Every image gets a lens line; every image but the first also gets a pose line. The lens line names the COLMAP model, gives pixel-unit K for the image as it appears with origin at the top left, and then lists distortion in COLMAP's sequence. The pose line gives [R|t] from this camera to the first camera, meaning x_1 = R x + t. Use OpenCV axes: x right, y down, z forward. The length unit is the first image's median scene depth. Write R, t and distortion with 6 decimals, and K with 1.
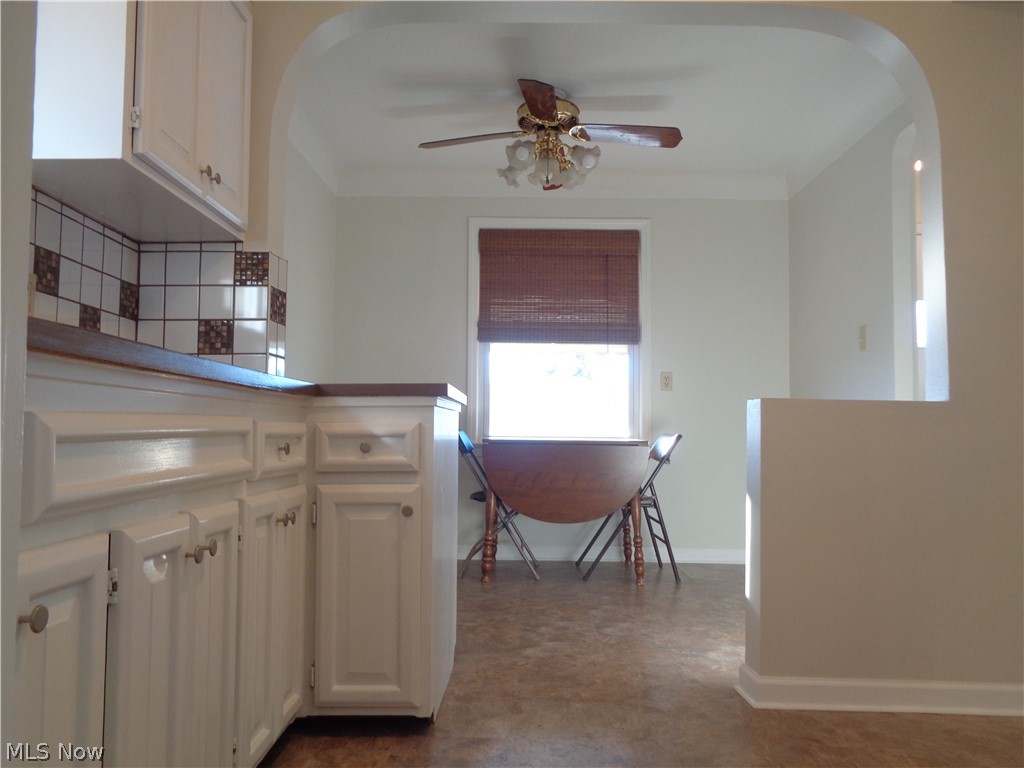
lens RADIAL K [[796.3, 0, 514.5], [0, 796.3, 385.7], [0, 0, 1]] dist [0.024220, -0.010330]
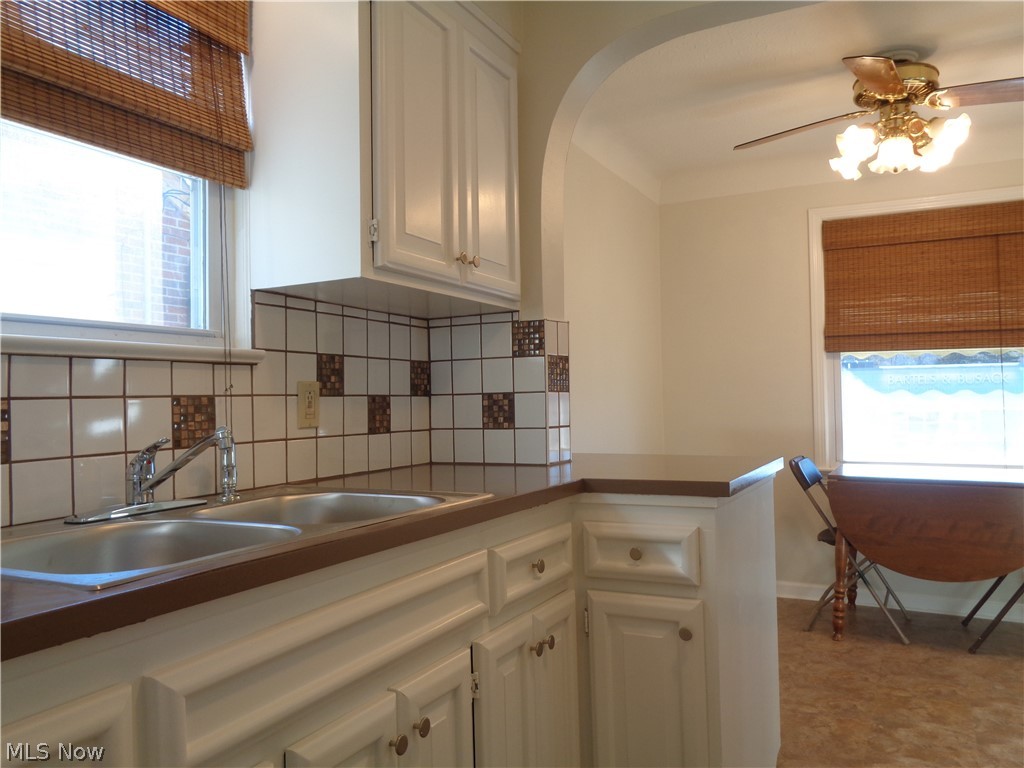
lens RADIAL K [[796.3, 0, 514.5], [0, 796.3, 385.7], [0, 0, 1]] dist [0.024220, -0.010330]
pose [[0.893583, -0.029647, -0.447918, 0.078365], [0.049090, 0.998286, 0.031857, -0.121583], [0.446206, -0.050455, 0.893507, 0.144386]]
